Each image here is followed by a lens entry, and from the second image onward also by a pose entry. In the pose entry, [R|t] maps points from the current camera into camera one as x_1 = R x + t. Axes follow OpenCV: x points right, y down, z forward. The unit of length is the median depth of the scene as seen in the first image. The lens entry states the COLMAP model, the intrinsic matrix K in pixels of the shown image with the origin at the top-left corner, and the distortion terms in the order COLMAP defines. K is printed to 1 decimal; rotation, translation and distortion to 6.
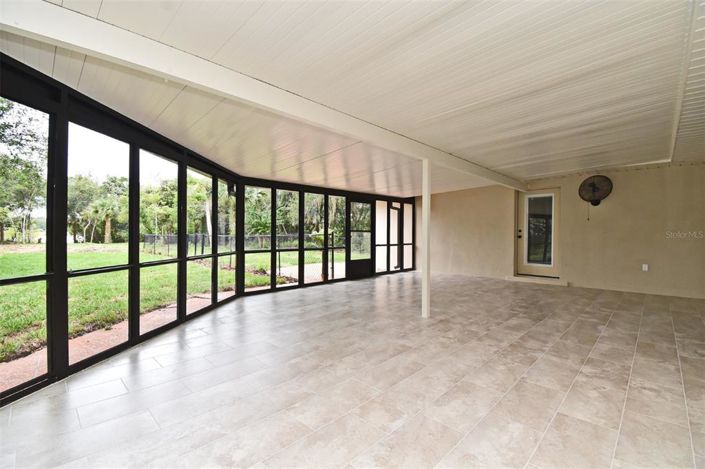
lens RADIAL K [[315.6, 0, 347.4], [0, 315.6, 233.4], [0, 0, 1]] dist [0.002992, -0.006418]
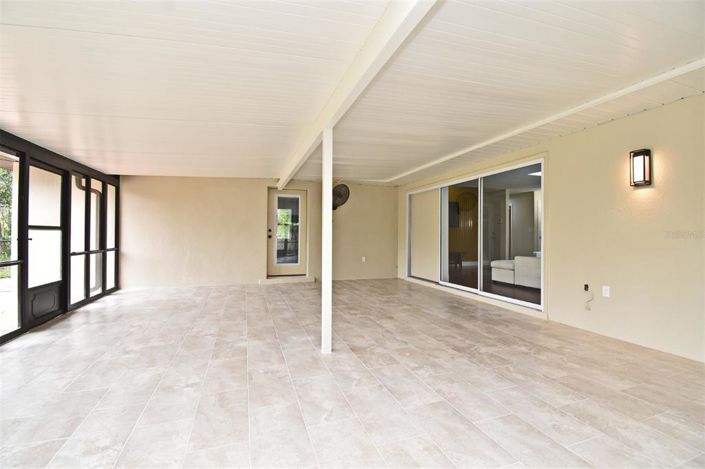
lens RADIAL K [[315.6, 0, 350.9], [0, 315.6, 230.6], [0, 0, 1]] dist [0.002992, -0.006418]
pose [[0.430194, 0.010674, 0.902673, -0.440953], [-0.005311, 0.999943, -0.009293, 0.000551], [-0.902721, -0.000796, 0.430226, 0.784620]]
